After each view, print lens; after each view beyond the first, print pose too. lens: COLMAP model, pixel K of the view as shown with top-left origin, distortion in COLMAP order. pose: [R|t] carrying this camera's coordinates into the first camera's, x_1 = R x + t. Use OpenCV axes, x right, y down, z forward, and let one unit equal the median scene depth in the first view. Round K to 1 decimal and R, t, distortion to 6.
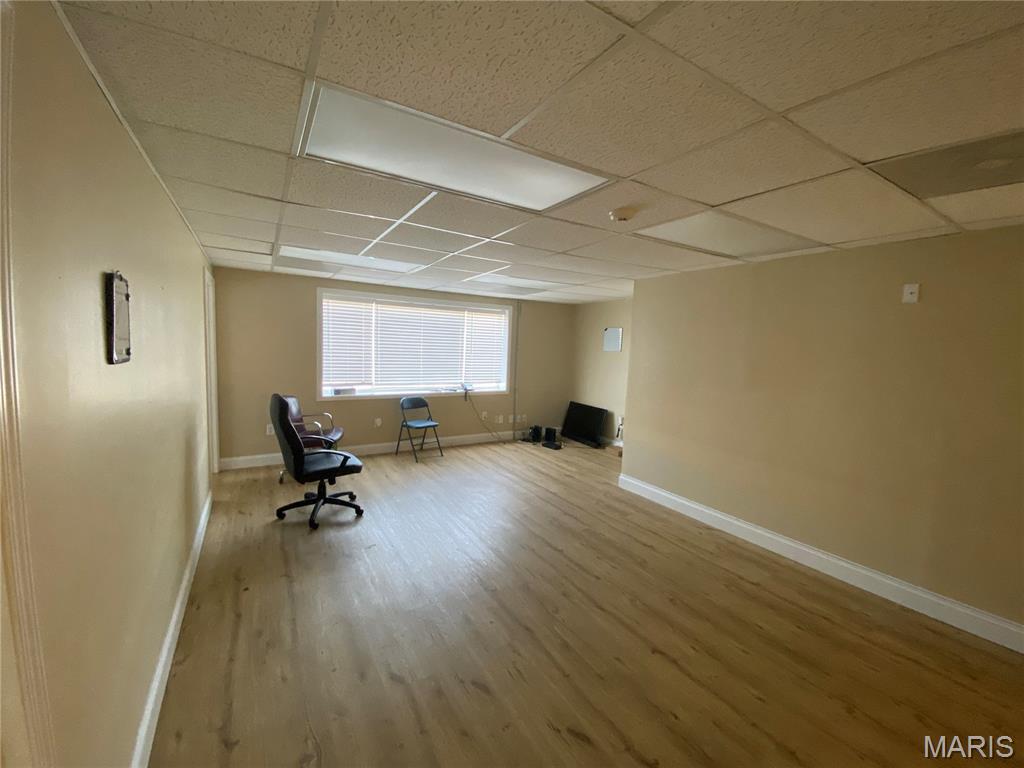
lens RADIAL K [[413.6, 0, 511.4], [0, 413.6, 381.2], [0, 0, 1]] dist [0.000672, -0.000108]
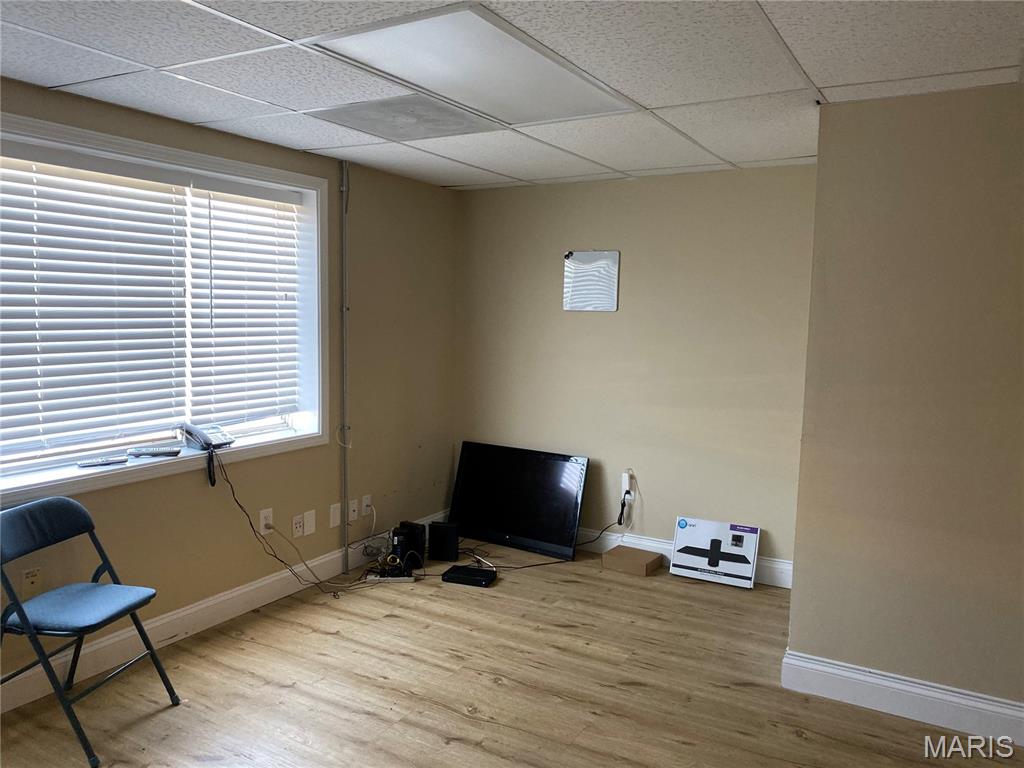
lens RADIAL K [[784.2, 0, 515.6], [0, 784.2, 377.4], [0, 0, 1]] dist [-0.012179, 0.002123]
pose [[0.872275, -0.065324, 0.484632, -0.212649], [0.058283, 0.997861, 0.029602, -0.038298], [-0.485530, 0.002425, 0.874217, 0.445569]]
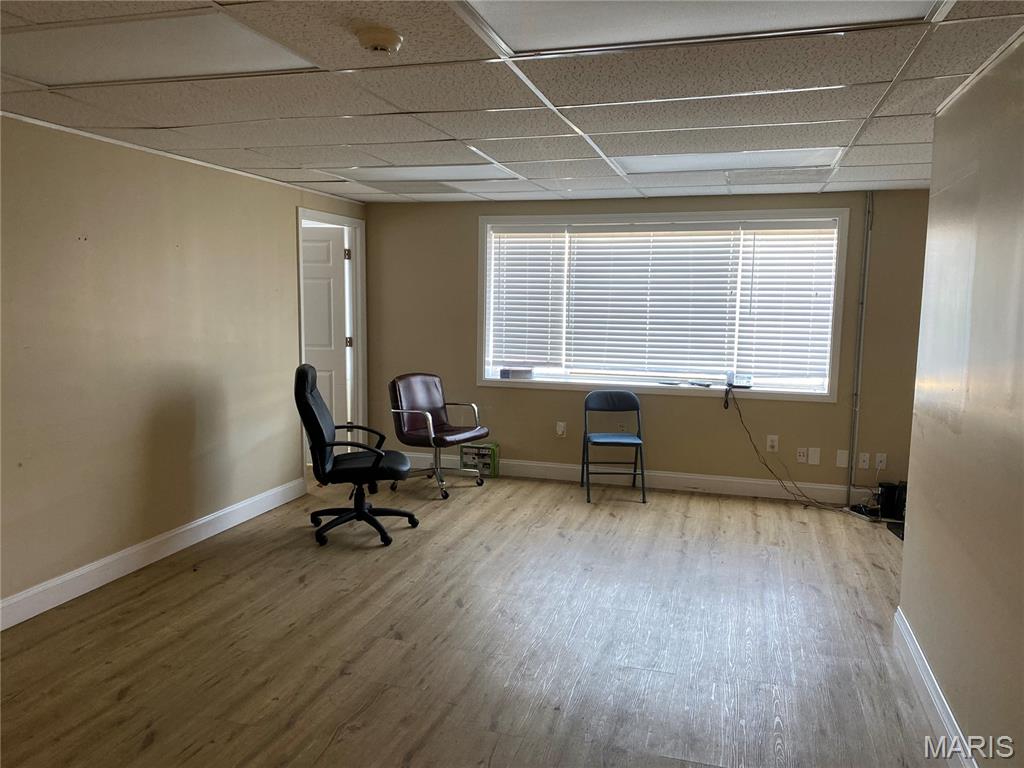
lens RADIAL K [[768.9, 0, 470.6], [0, 768.9, 386.6], [0, 0, 1]] dist [-0.003255, -0.002028]
pose [[0.629469, 0.058216, -0.774842, 0.473472], [-0.053093, 0.998081, 0.031857, 0.009720], [0.775210, 0.021085, 0.631352, 0.188367]]
